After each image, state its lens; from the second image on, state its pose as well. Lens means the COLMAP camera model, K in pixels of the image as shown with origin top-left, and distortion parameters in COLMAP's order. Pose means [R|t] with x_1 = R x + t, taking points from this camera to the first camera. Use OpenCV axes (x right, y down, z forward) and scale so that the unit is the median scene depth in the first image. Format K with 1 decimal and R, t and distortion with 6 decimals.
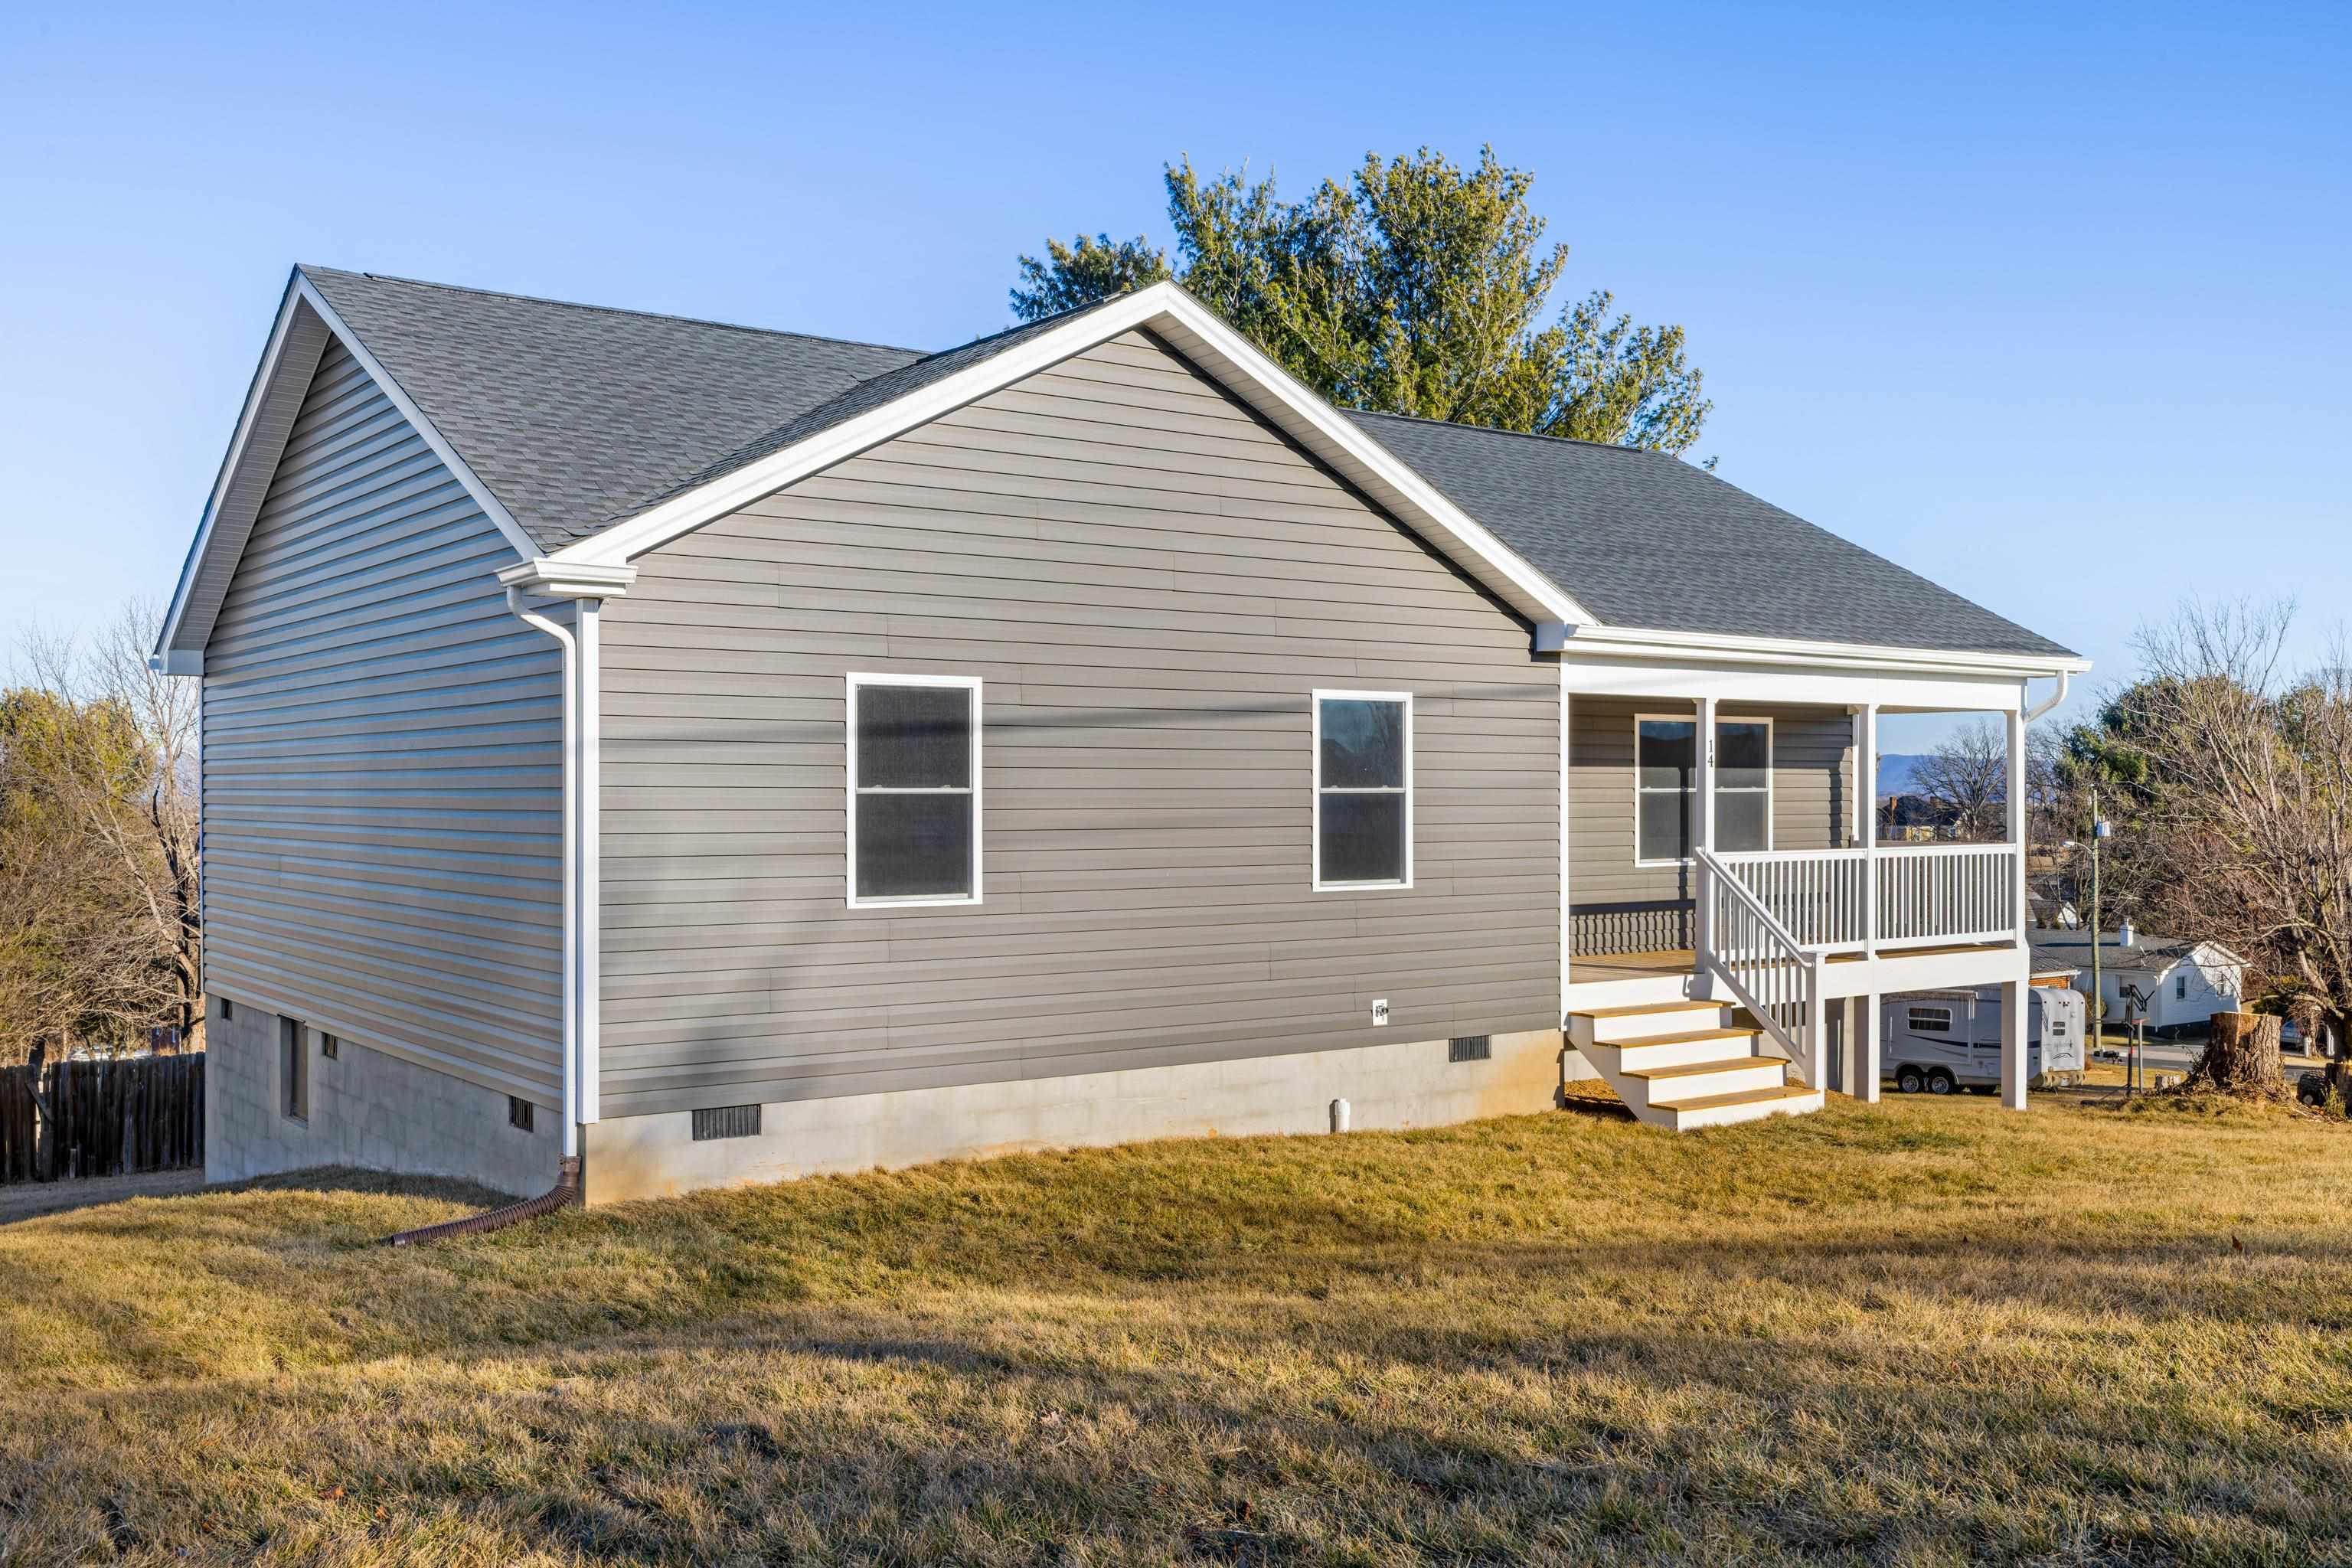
lens RADIAL K [[2128.3, 0, 1178.0], [0, 2128.3, 792.8], [0, 0, 1]] dist [0.006619, 0.006550]
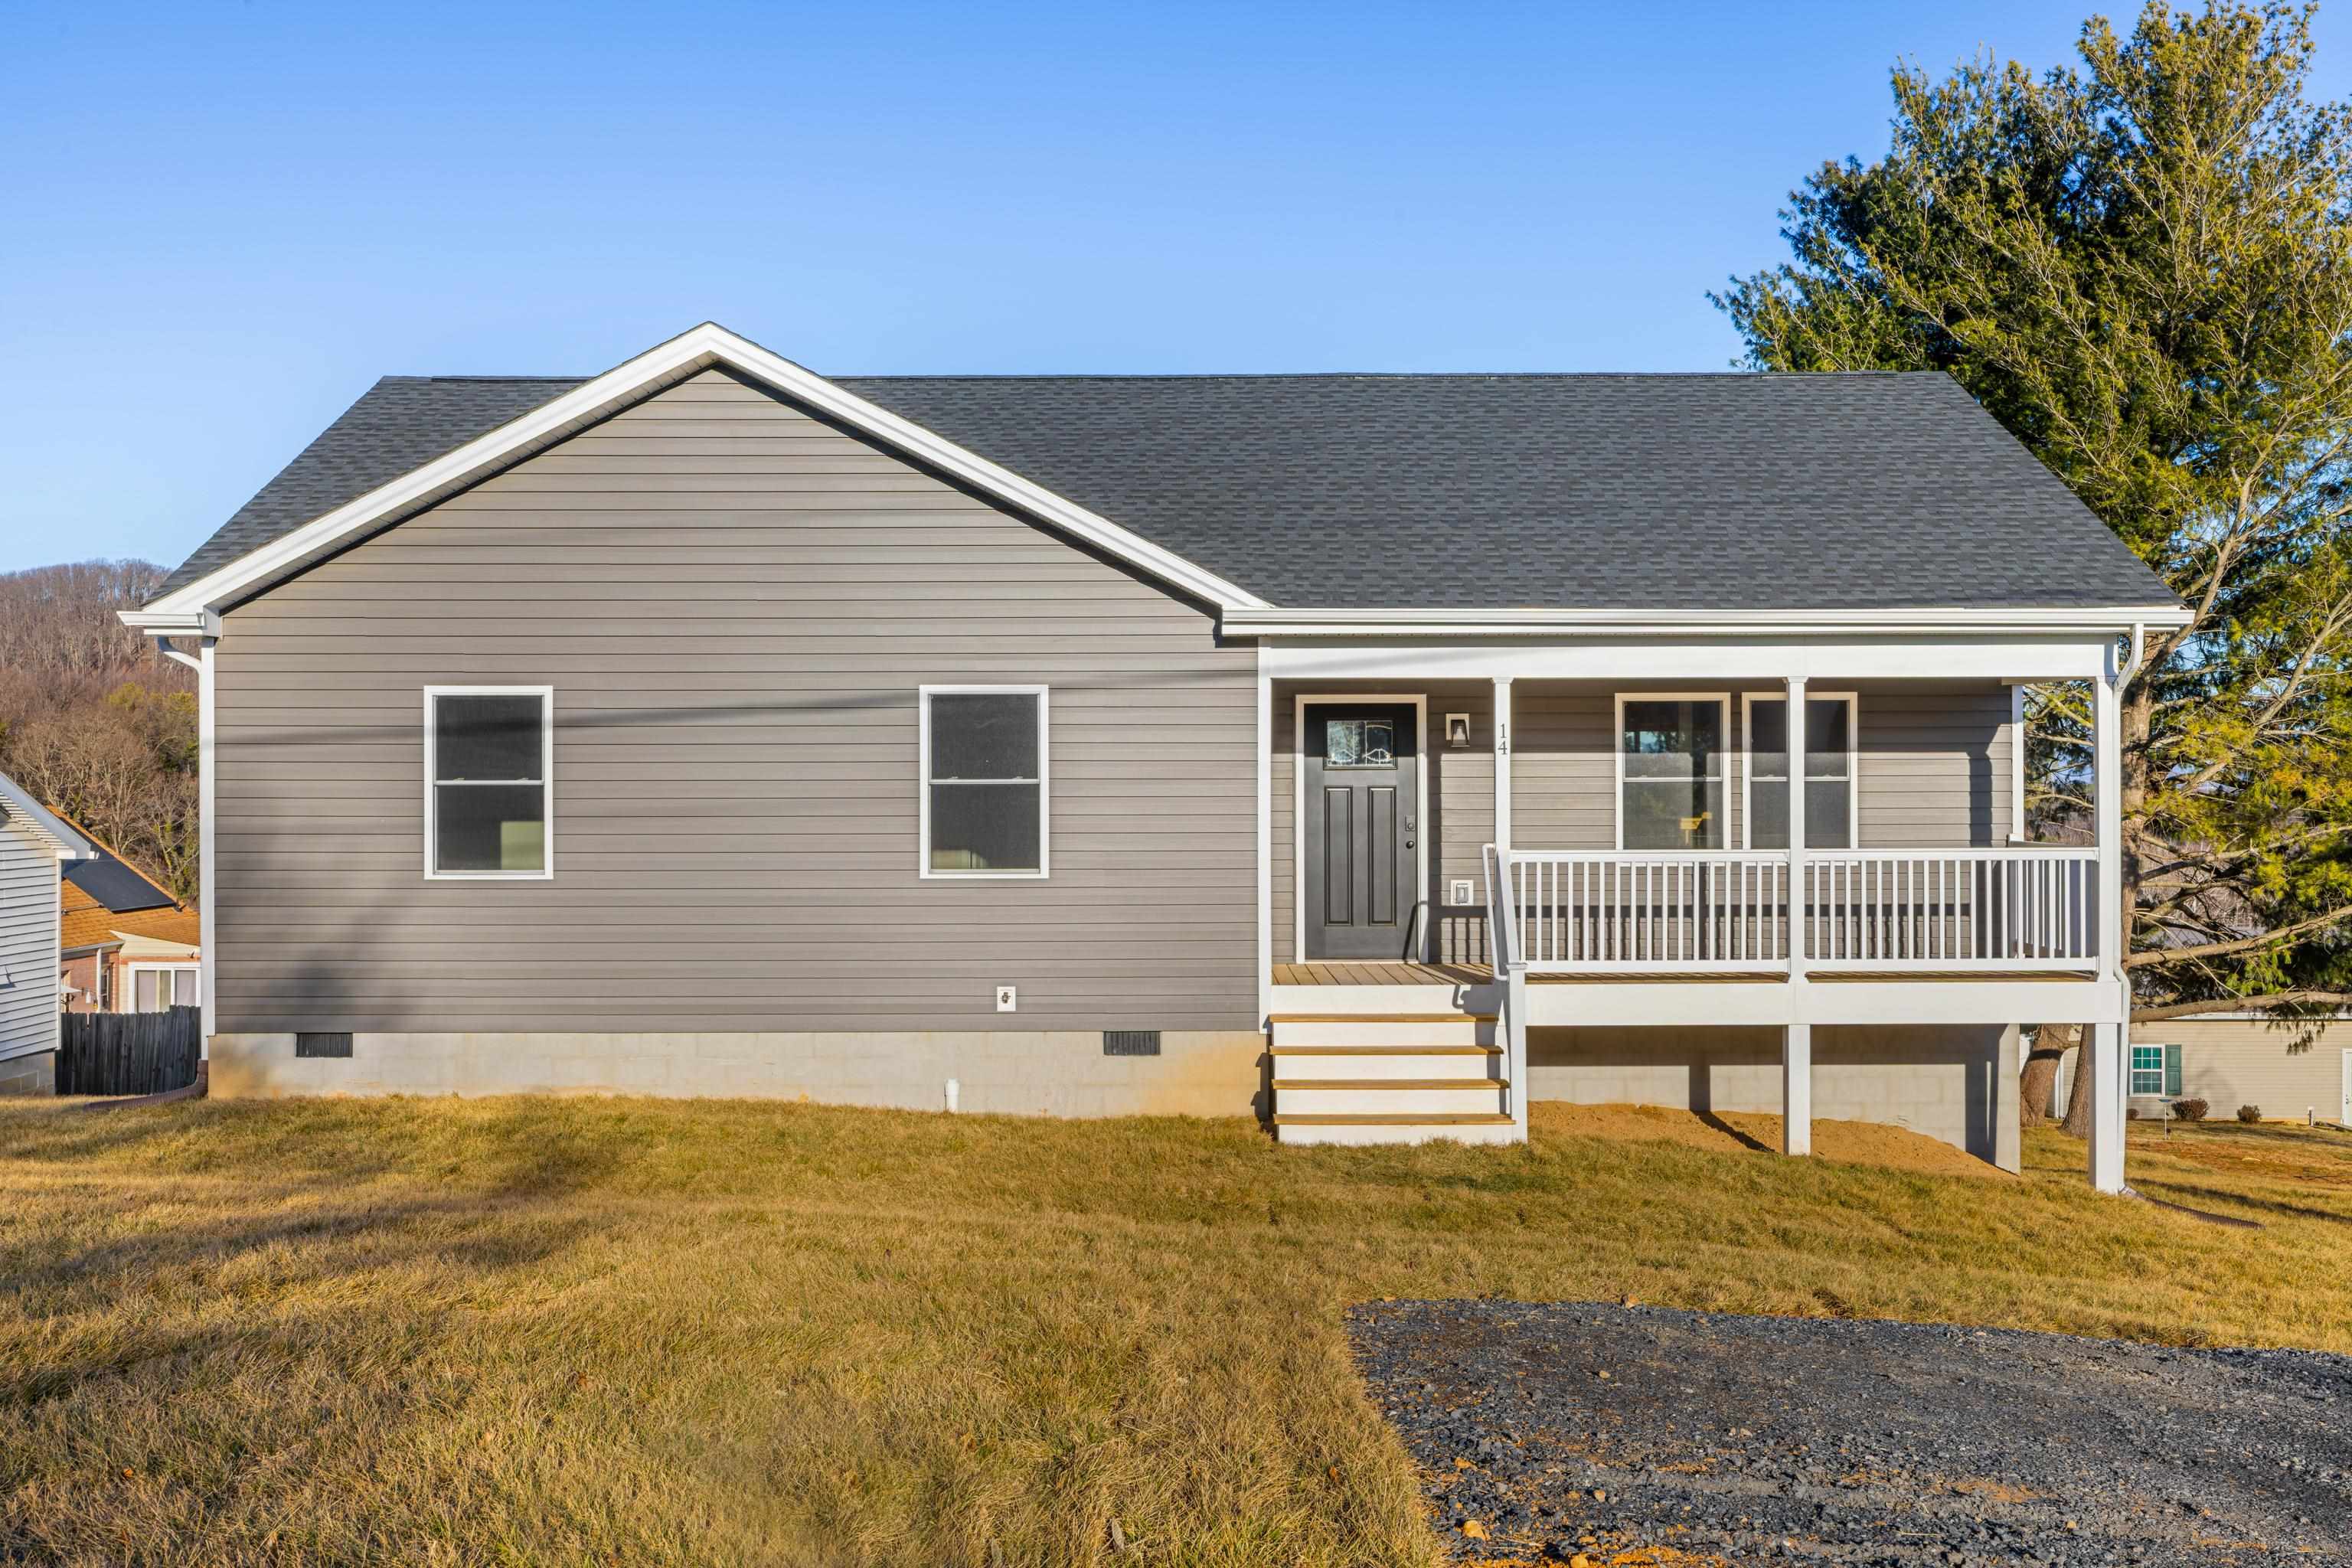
lens RADIAL K [[2281.1, 0, 1181.4], [0, 2281.1, 761.0], [0, 0, 1]] dist [-0.008968, 0.007958]
pose [[0.808369, -0.004933, -0.588655, 0.797807], [0.001065, 0.999976, -0.006917, -0.003124], [0.588675, 0.004965, 0.808354, 0.164231]]
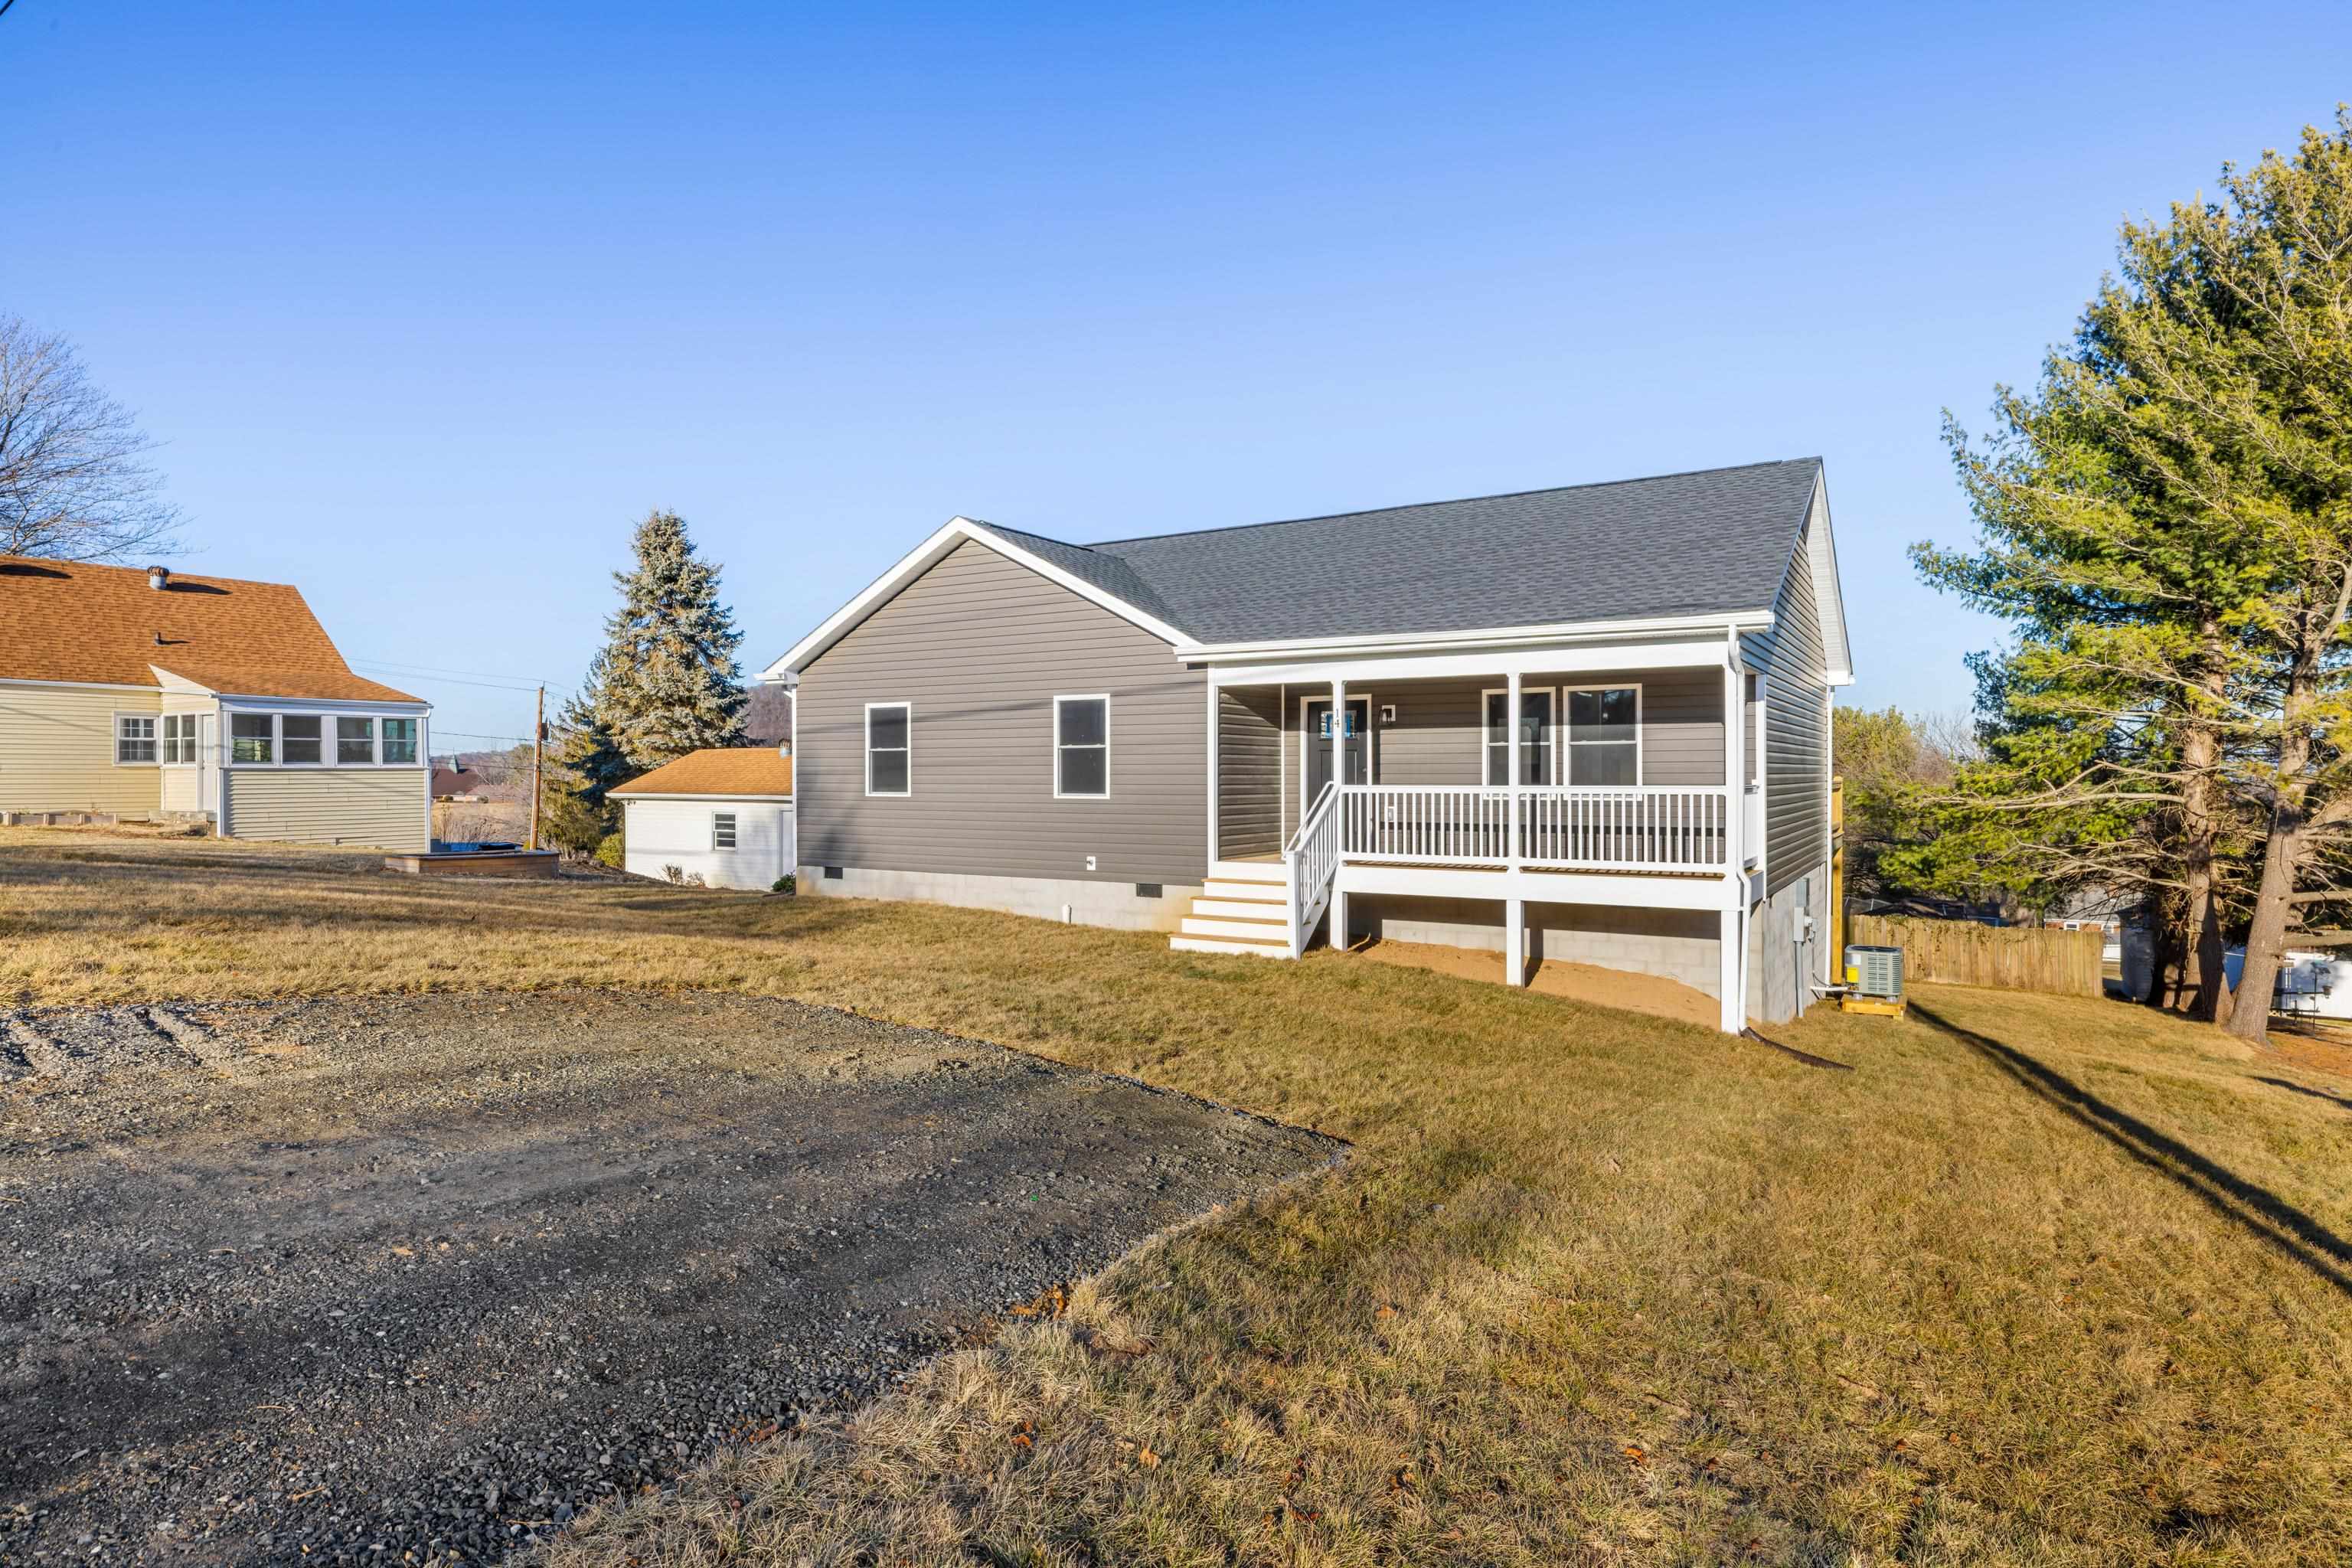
lens RADIAL K [[1280.0, 0, 1184.1], [0, 1280.0, 773.6], [0, 0, 1]] dist [-0.006850, -0.000527]
pose [[0.375009, 0.001232, -0.927020, 1.170073], [0.000615, 0.999999, 0.001578, 0.021266], [0.927021, -0.001162, 0.375008, 0.642710]]
